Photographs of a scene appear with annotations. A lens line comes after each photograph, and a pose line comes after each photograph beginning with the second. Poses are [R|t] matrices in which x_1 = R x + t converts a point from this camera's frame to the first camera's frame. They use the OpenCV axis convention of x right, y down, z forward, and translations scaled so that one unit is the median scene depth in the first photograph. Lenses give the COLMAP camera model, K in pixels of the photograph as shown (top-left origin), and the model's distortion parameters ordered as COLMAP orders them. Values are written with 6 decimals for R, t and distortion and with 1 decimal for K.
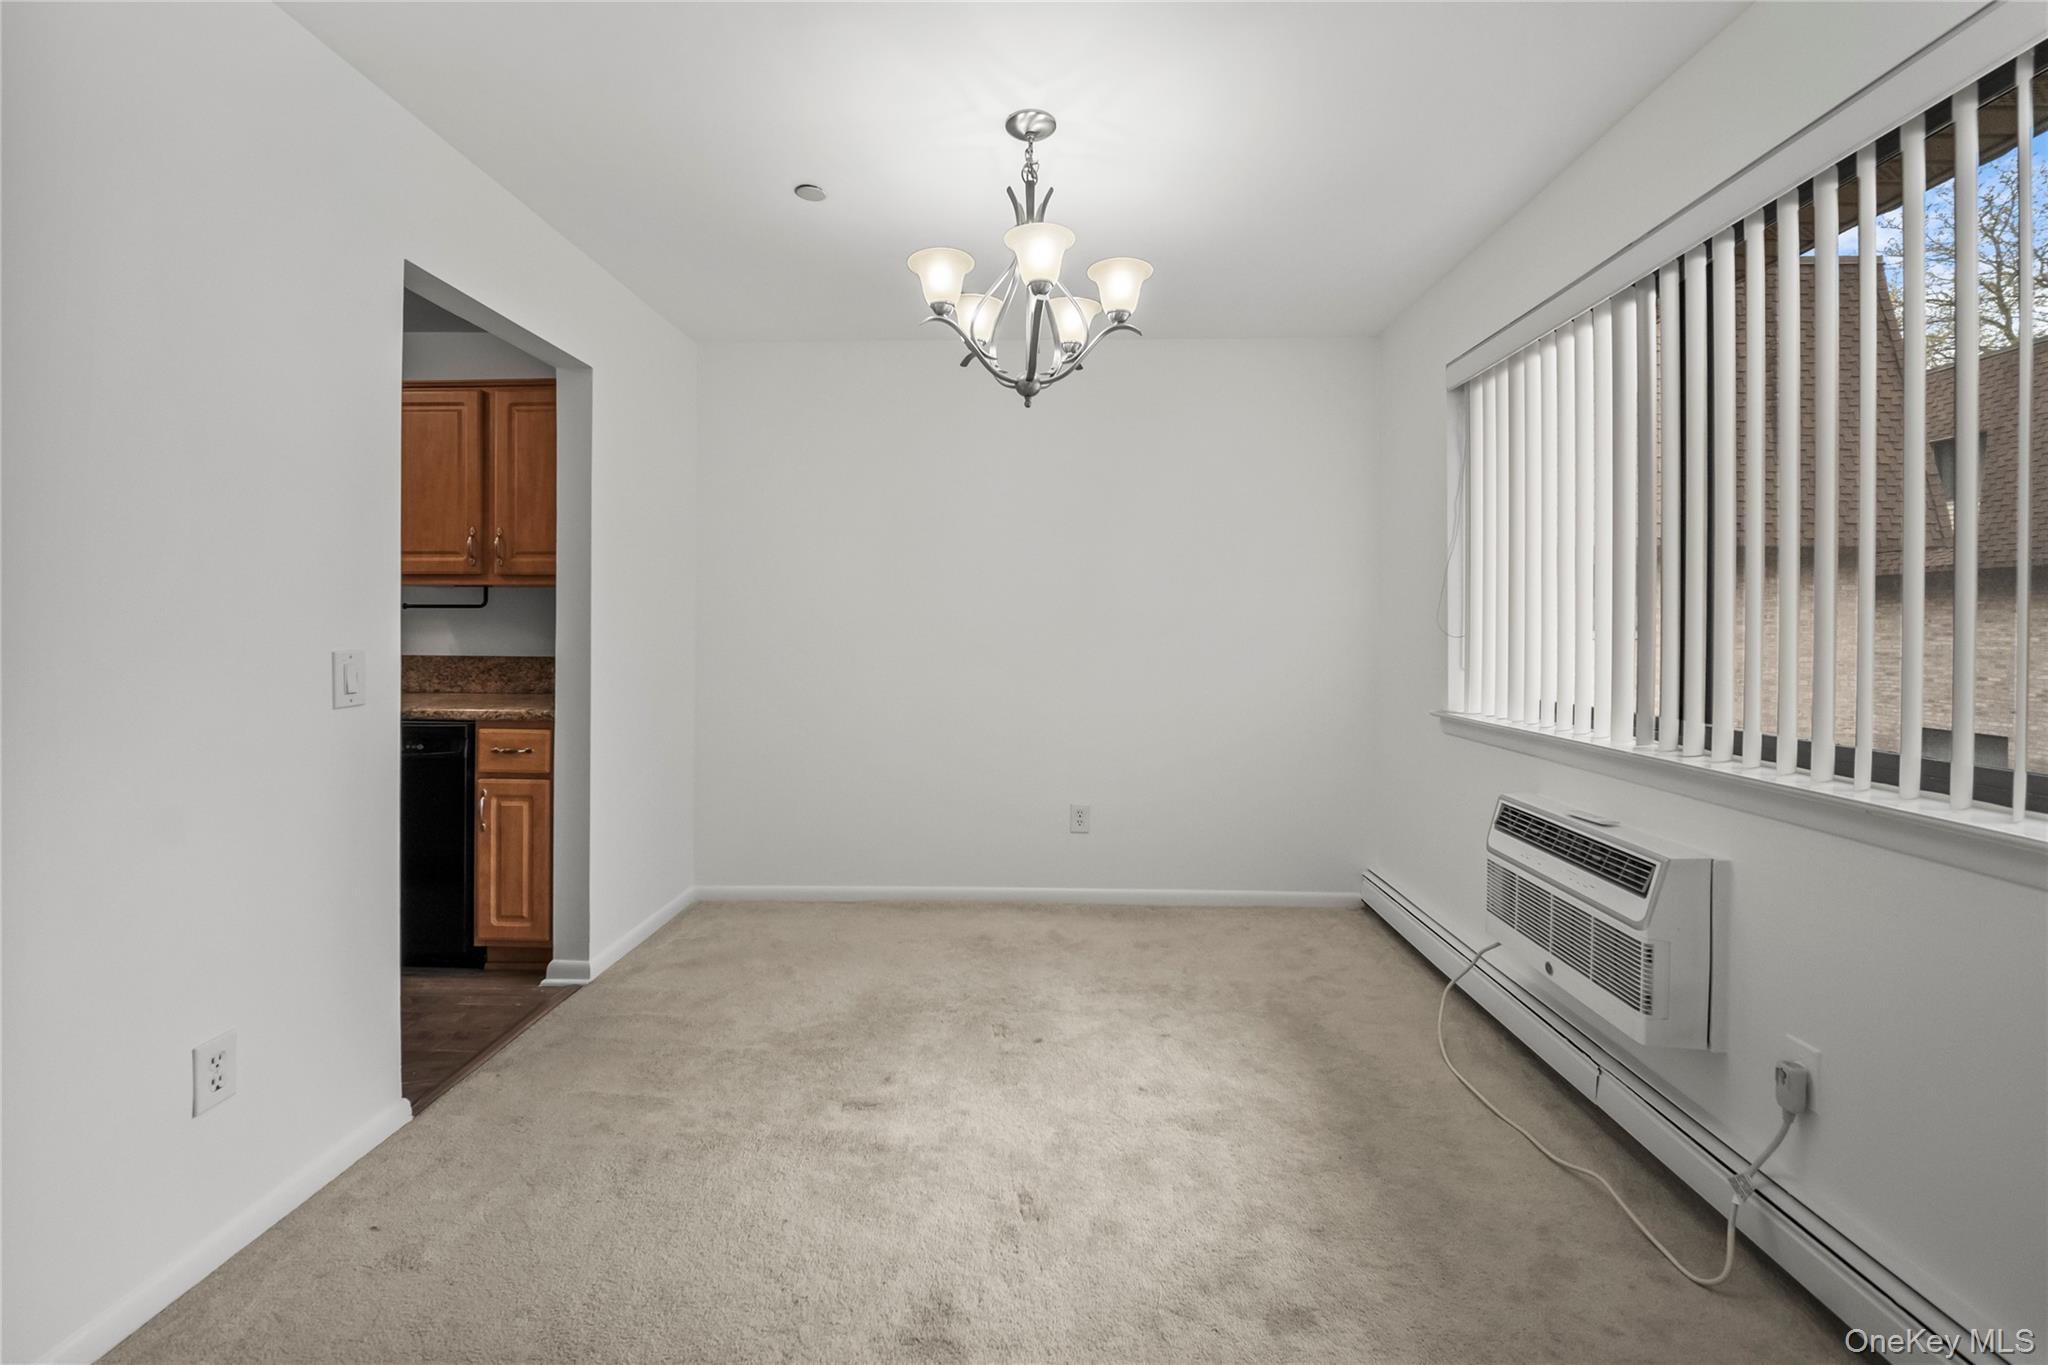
lens RADIAL K [[834.8, 0, 984.6], [0, 834.8, 621.7], [0, 0, 1]] dist [-0.001596, -0.000359]
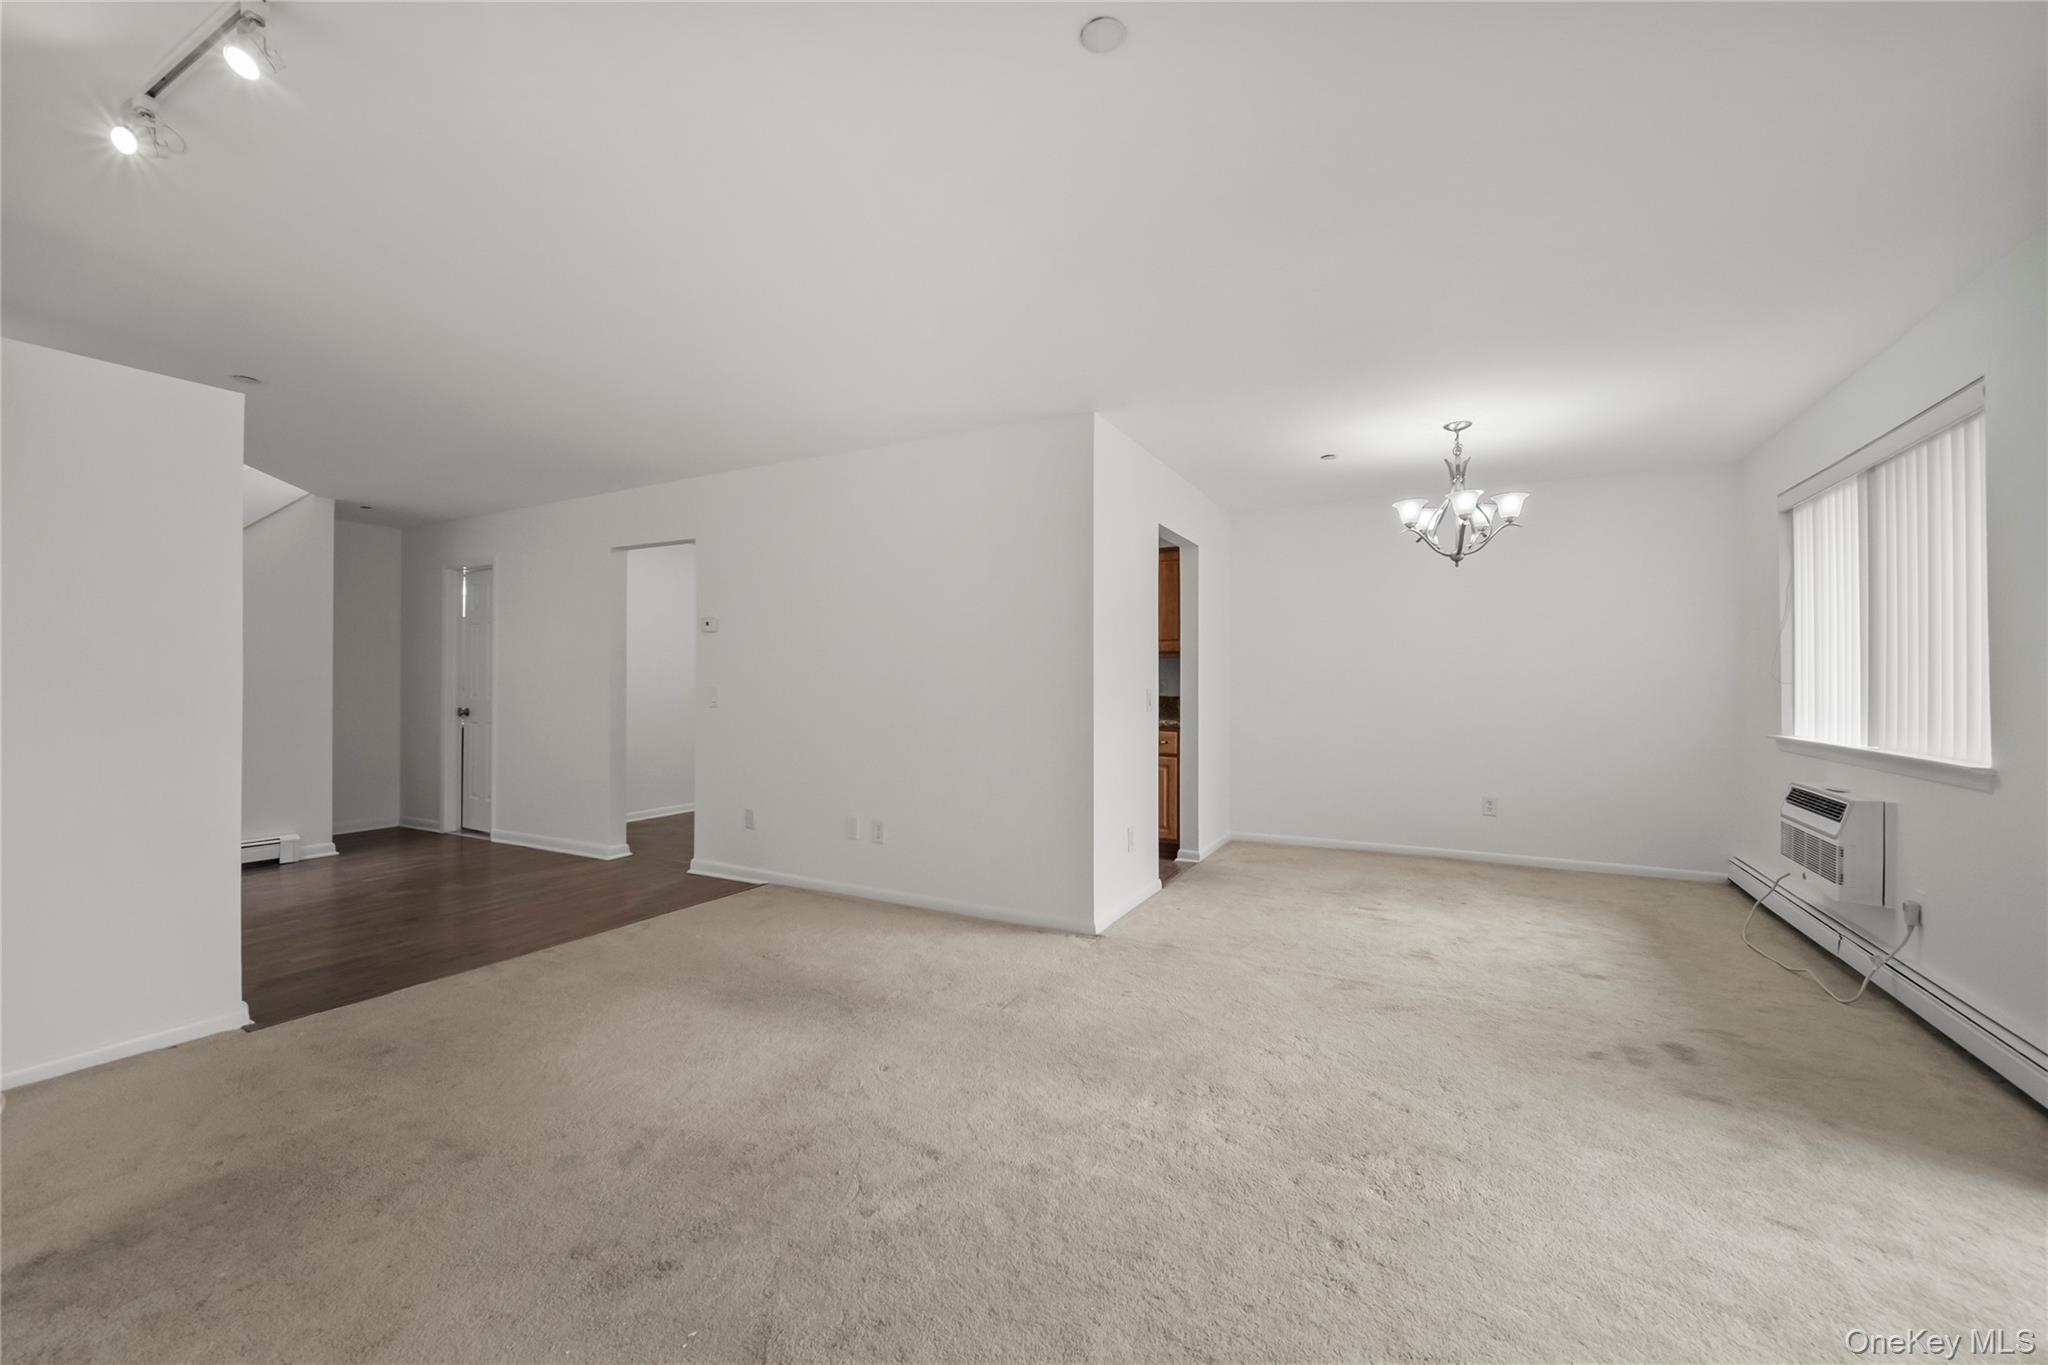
lens RADIAL K [[867.2, 0, 972.9], [0, 867.2, 677.0], [0, 0, 1]] dist [-0.011990, 0.000245]
pose [[0.909950, -0.006392, -0.414669, -0.142994], [0.006747, 0.999977, -0.000609, -0.001667], [0.414664, -0.002243, 0.909972, -1.319521]]
